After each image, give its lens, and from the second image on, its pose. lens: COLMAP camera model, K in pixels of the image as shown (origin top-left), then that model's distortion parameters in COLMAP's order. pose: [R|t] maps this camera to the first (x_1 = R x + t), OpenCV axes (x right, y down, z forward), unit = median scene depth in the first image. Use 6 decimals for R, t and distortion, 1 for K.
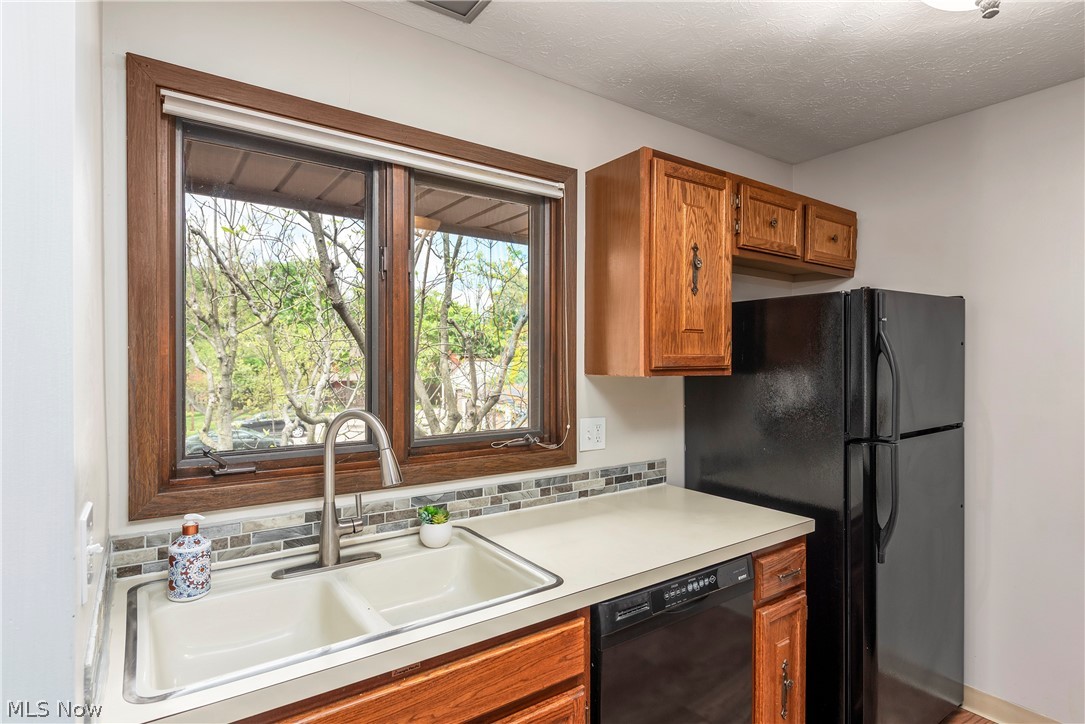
lens RADIAL K [[553.9, 0, 541.8], [0, 553.9, 364.4], [0, 0, 1]] dist [-0.000549, -0.000846]
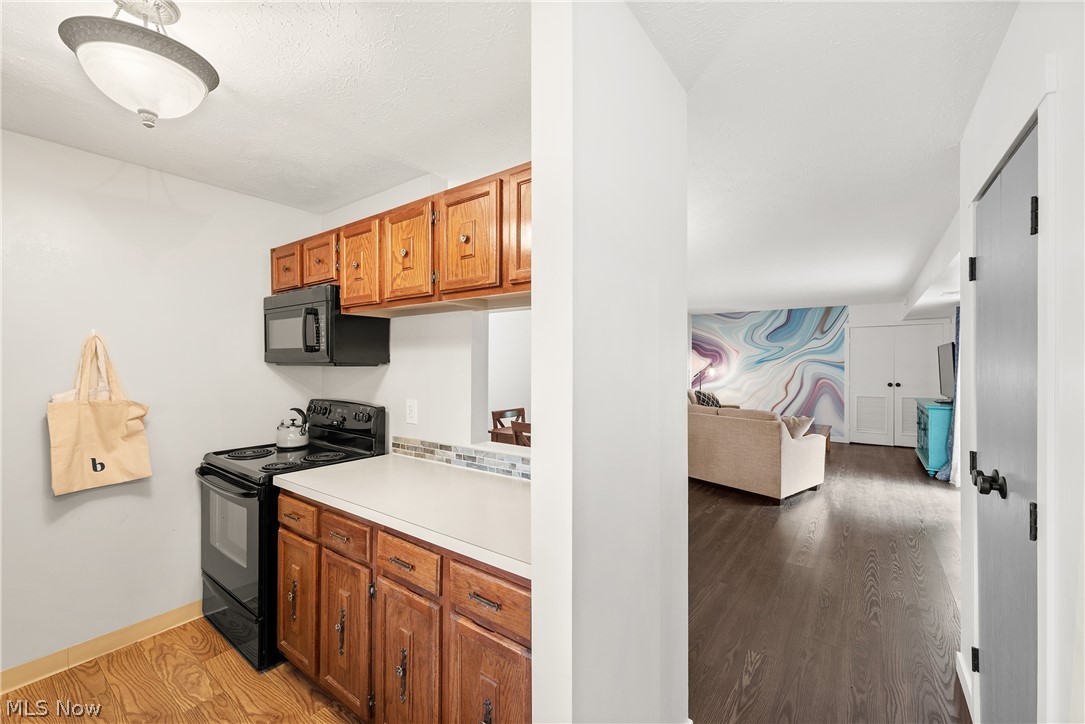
lens RADIAL K [[439.5, 0, 549.8], [0, 439.5, 363.9], [0, 0, 1]] dist [0.004924, -0.002531]
pose [[-0.328200, -0.007095, 0.944582, -0.337024], [0.011056, 0.999874, 0.011352, -0.003630], [-0.944544, 0.014169, -0.328080, 0.207524]]
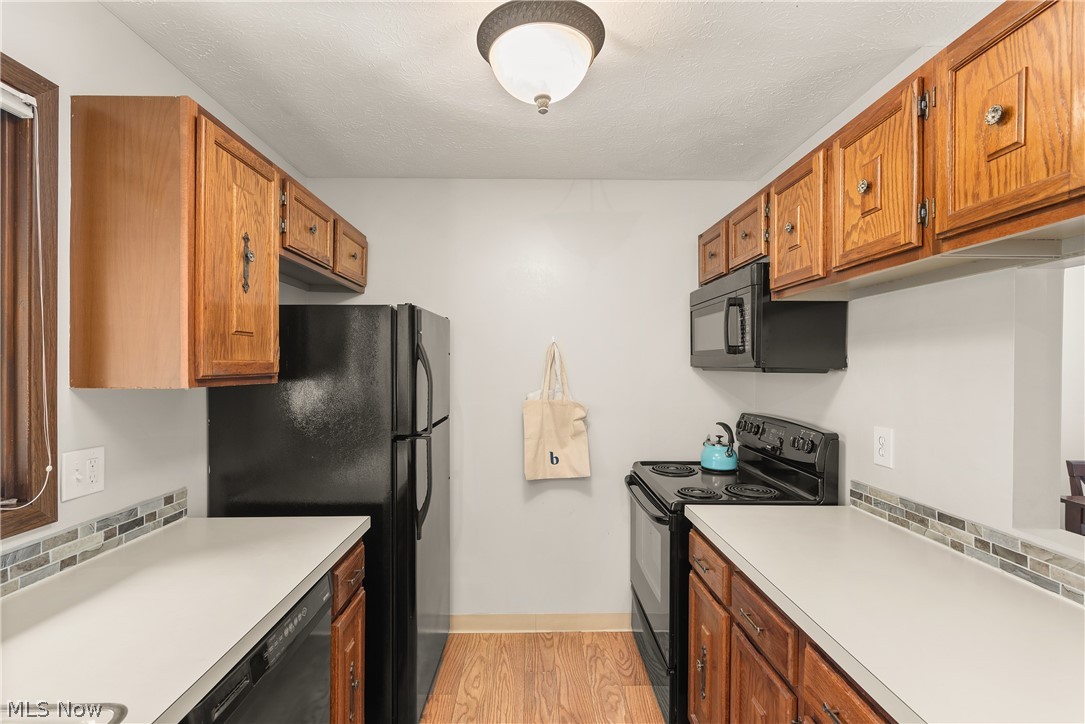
lens RADIAL K [[503.4, 0, 533.3], [0, 503.4, 365.6], [0, 0, 1]] dist [0.006091, -0.002366]
pose [[0.567324, -0.000837, 0.823494, -0.116023], [0.008040, 0.999957, -0.004523, -0.002663], [-0.823456, 0.009187, 0.567306, 0.172419]]
